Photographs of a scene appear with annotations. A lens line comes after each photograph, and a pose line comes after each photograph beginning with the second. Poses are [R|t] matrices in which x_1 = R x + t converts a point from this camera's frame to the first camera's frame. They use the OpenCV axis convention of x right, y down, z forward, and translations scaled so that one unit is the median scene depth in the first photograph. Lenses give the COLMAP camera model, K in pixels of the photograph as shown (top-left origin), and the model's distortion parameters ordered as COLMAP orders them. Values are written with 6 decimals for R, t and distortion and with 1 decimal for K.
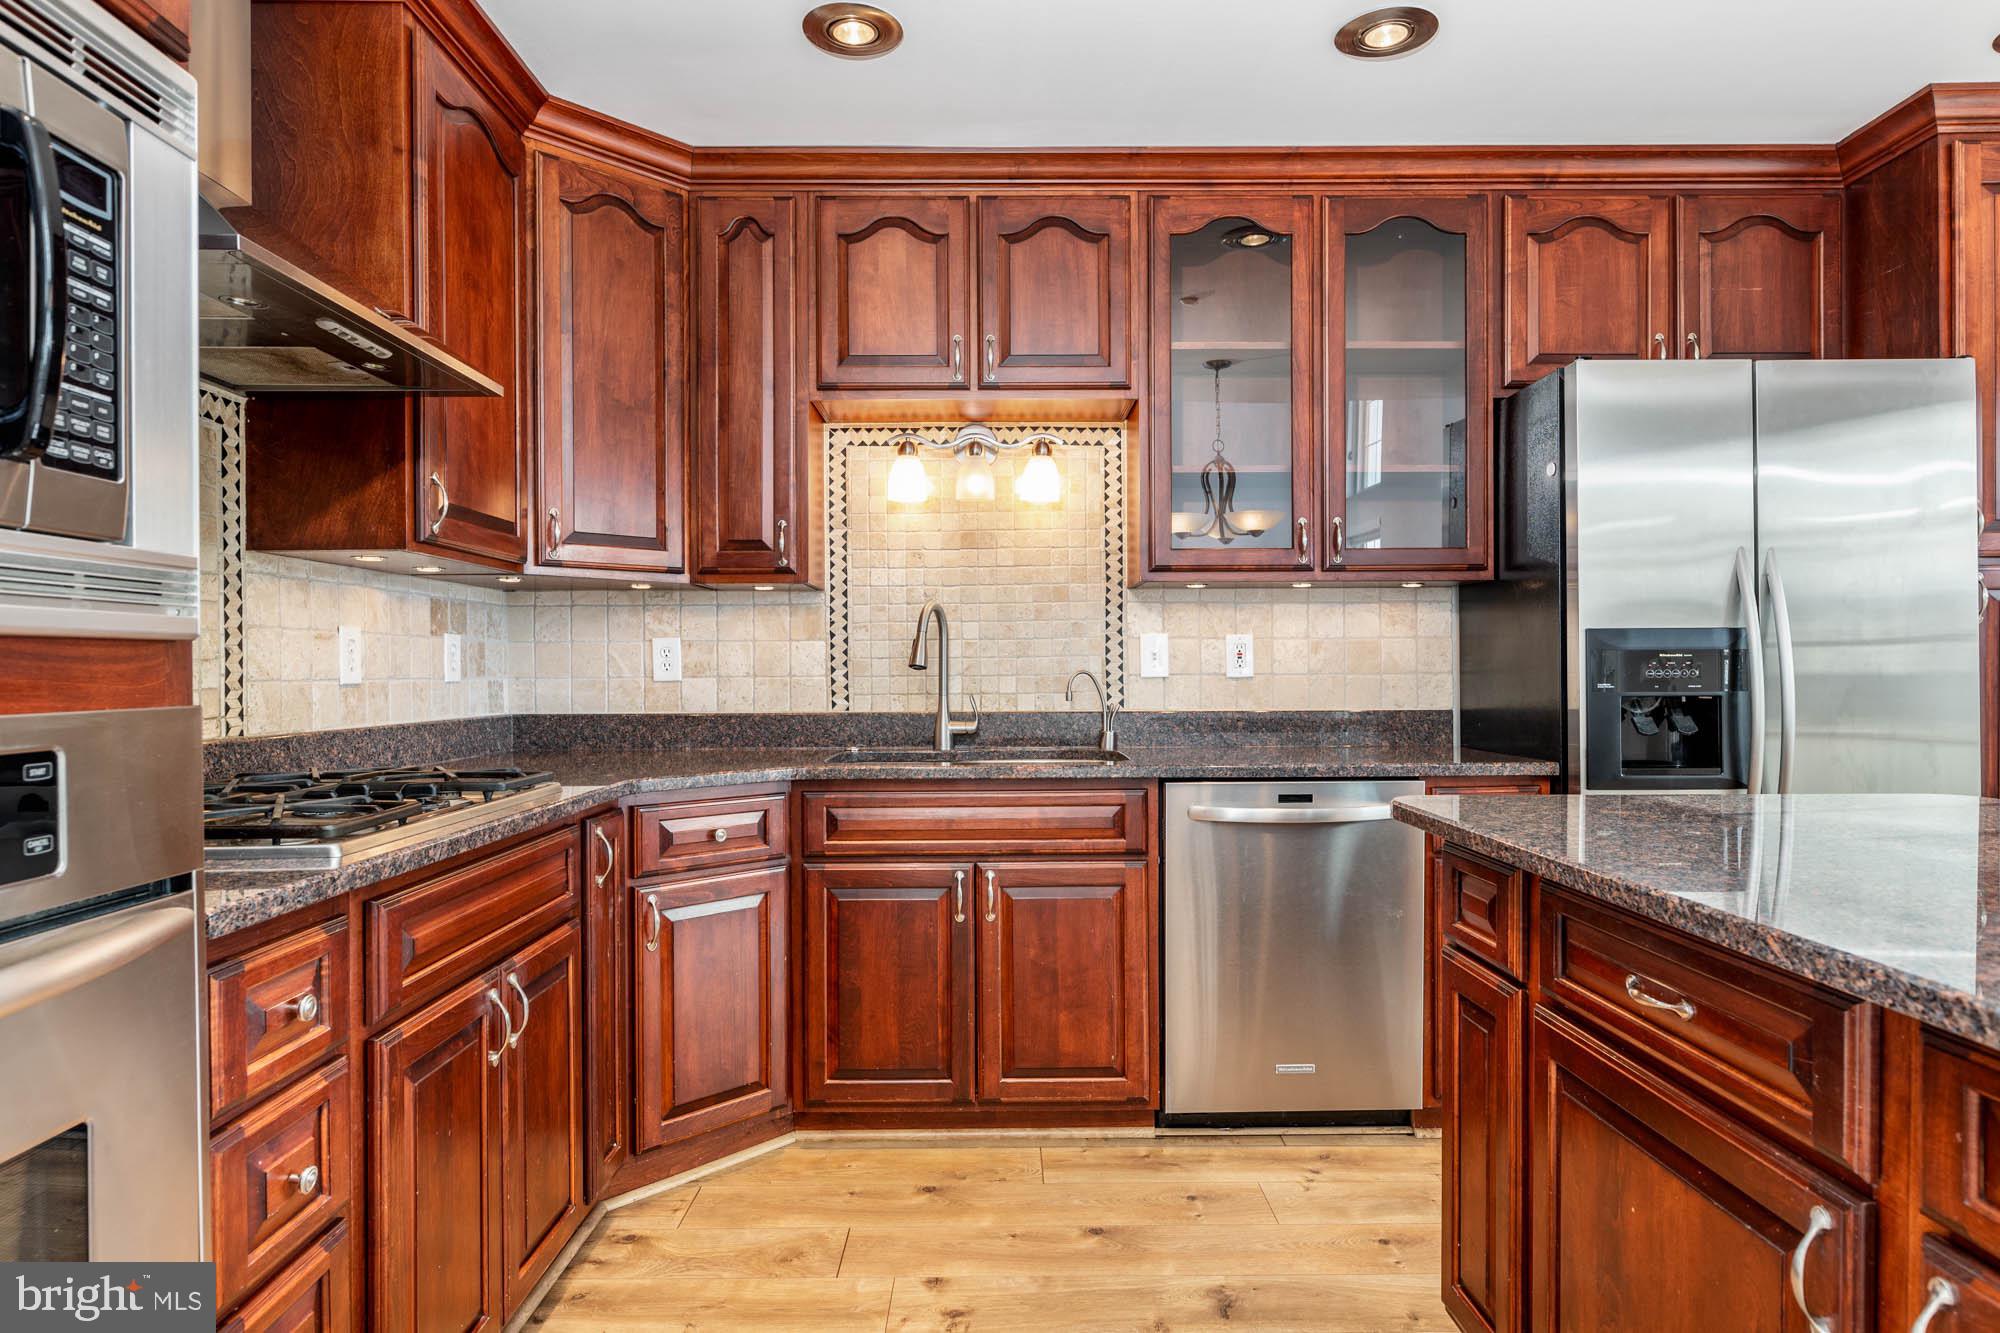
lens RADIAL K [[1147.4, 0, 990.9], [0, 1147.4, 670.7], [0, 0, 1]] dist [0.001120, -0.001692]
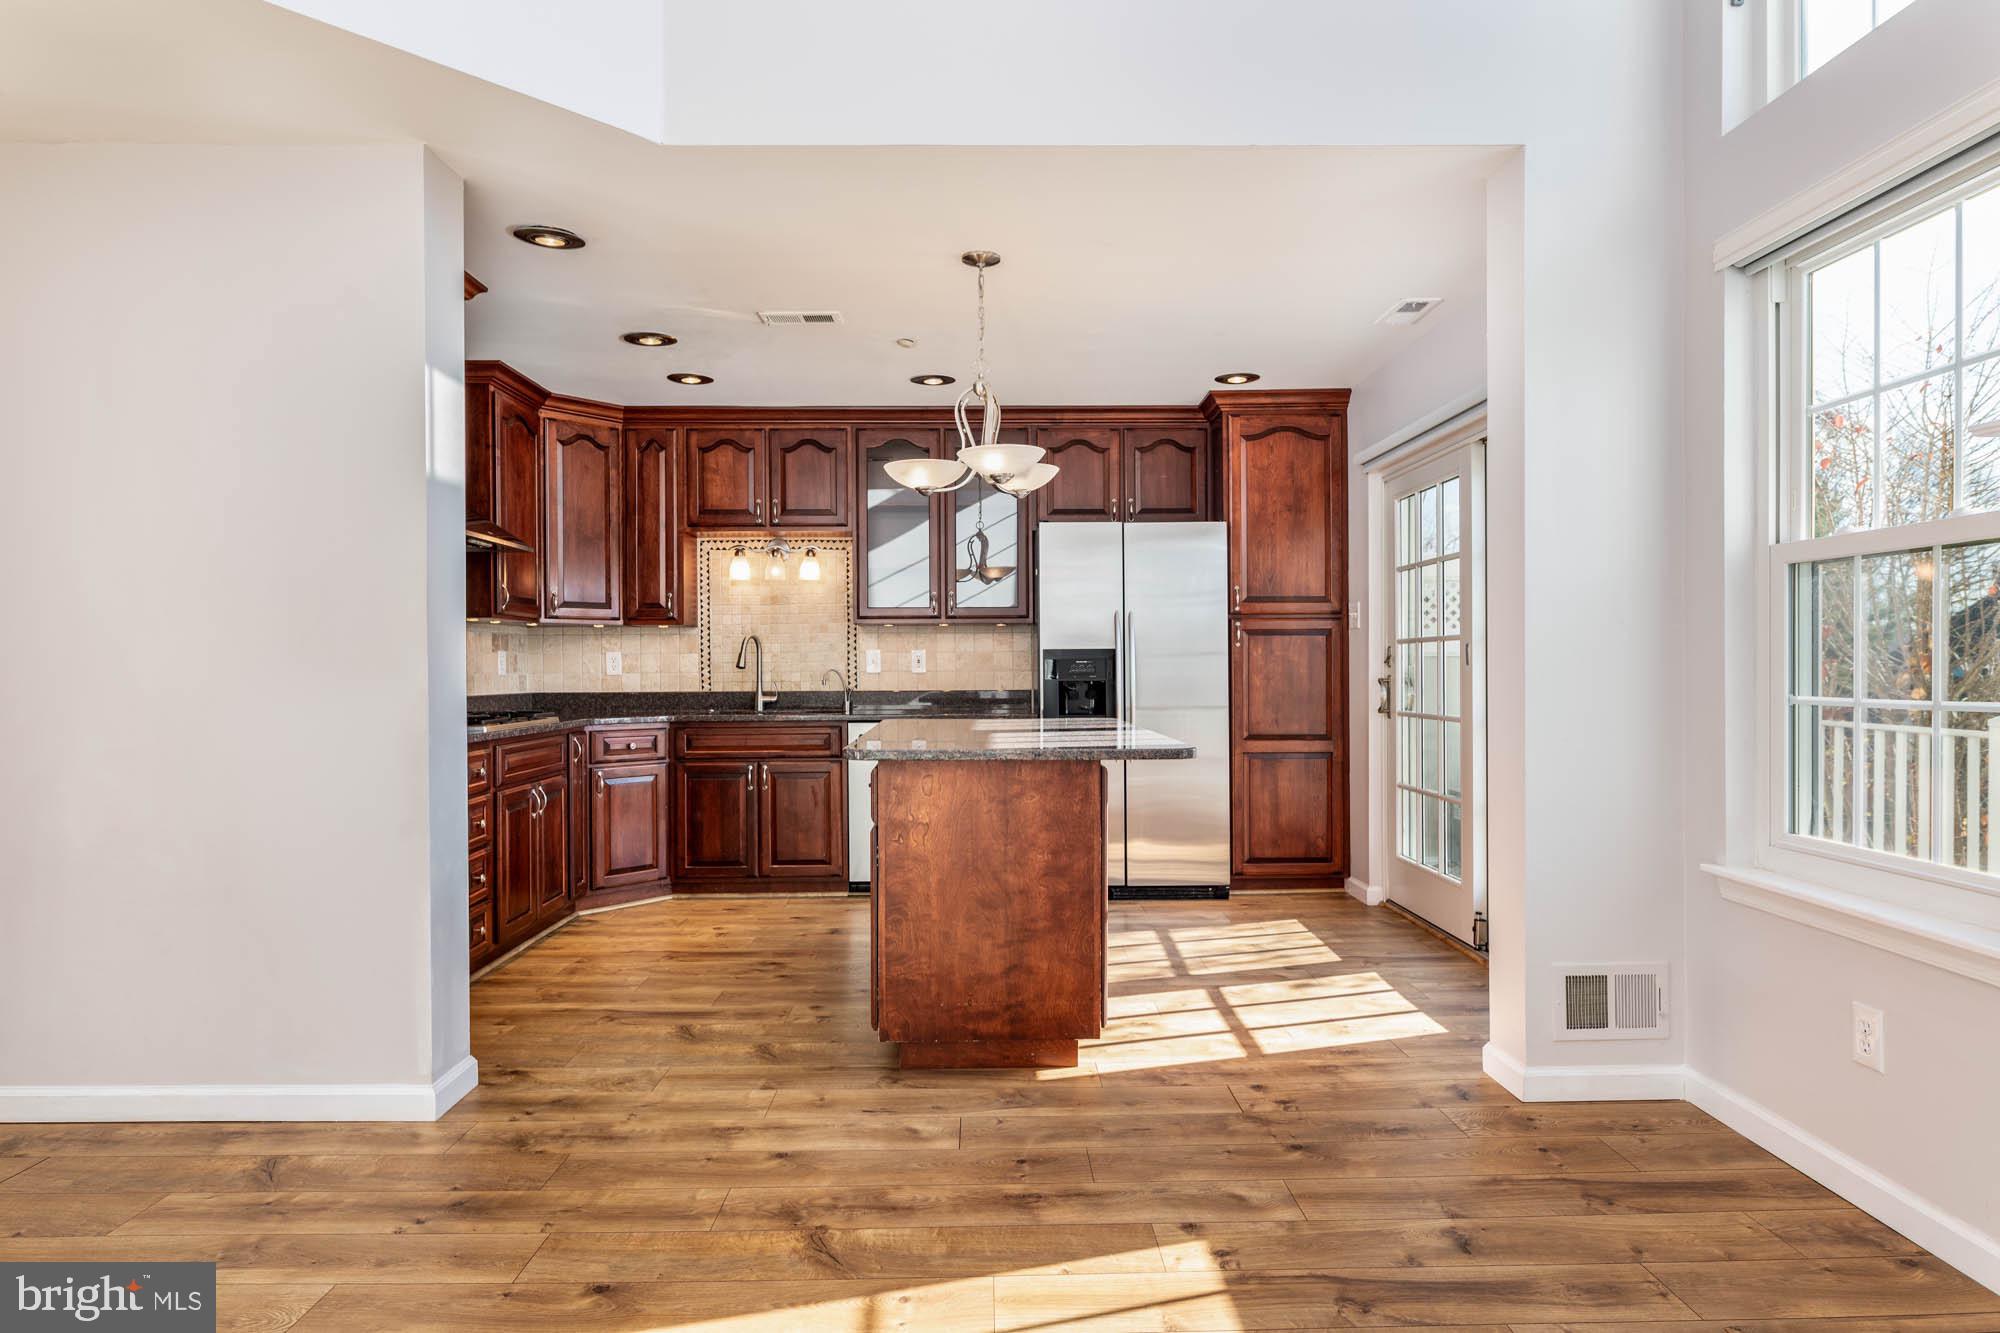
lens RADIAL K [[1147.4, 0, 998.2], [0, 1147.4, 671.2], [0, 0, 1]] dist [0.001120, -0.001692]
pose [[0.999917, -0.000706, 0.012898, 0.393301], [0.000681, 0.999998, 0.001979, -0.000571], [-0.012899, -0.001970, 0.999915, -1.080716]]
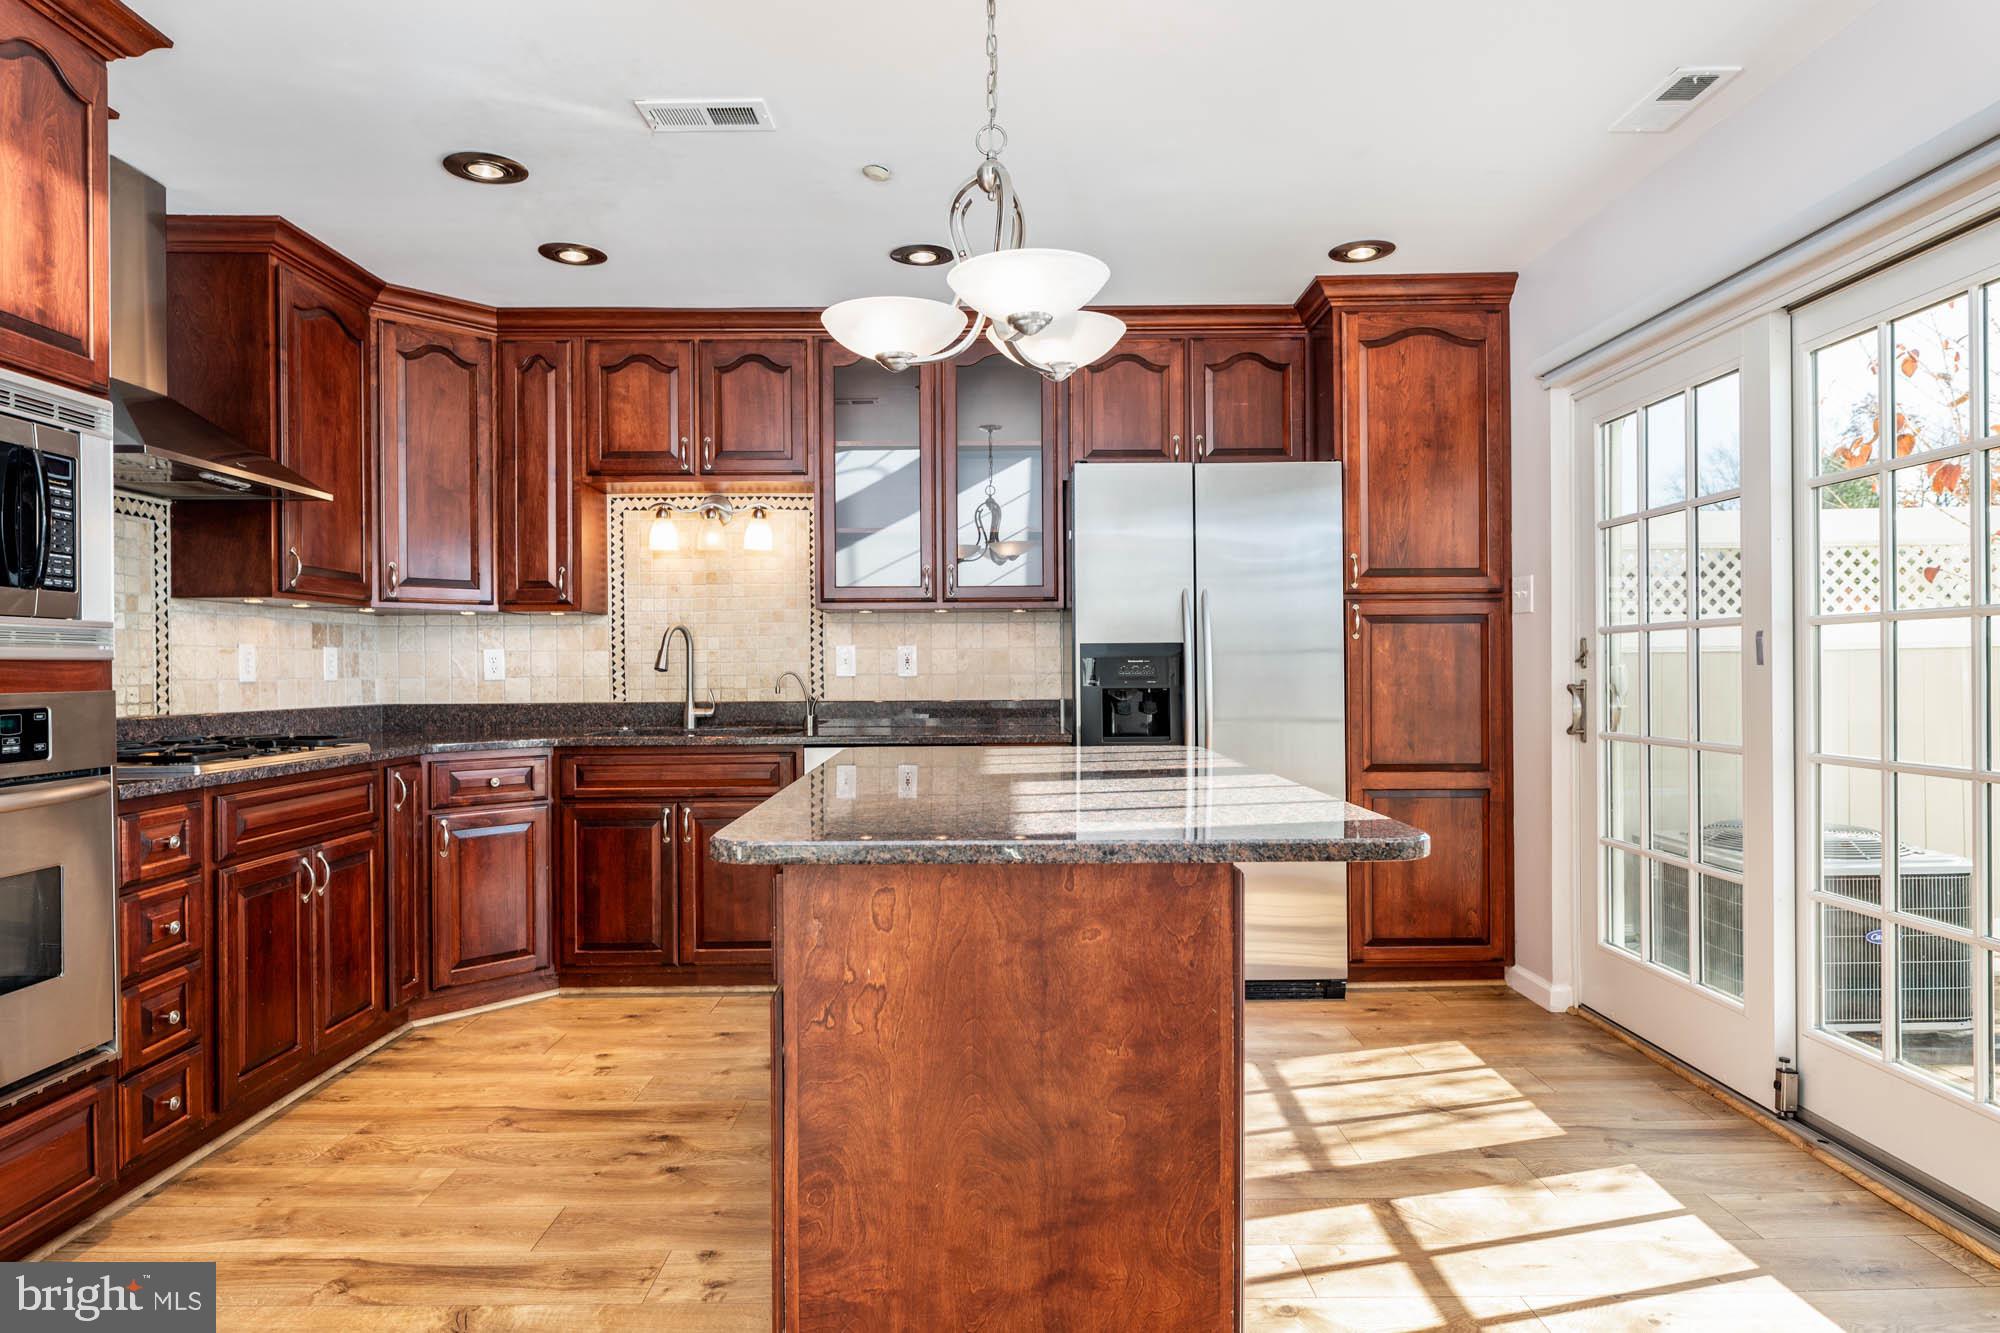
lens RADIAL K [[1147.4, 0, 999.5], [0, 1147.4, 668.7], [0, 0, 1]] dist [0.001120, -0.001692]
pose [[0.999990, -0.001941, 0.004125, 0.392498], [0.001945, 0.999998, -0.000985, -0.002468], [-0.004123, 0.000993, 0.999991, -0.473749]]
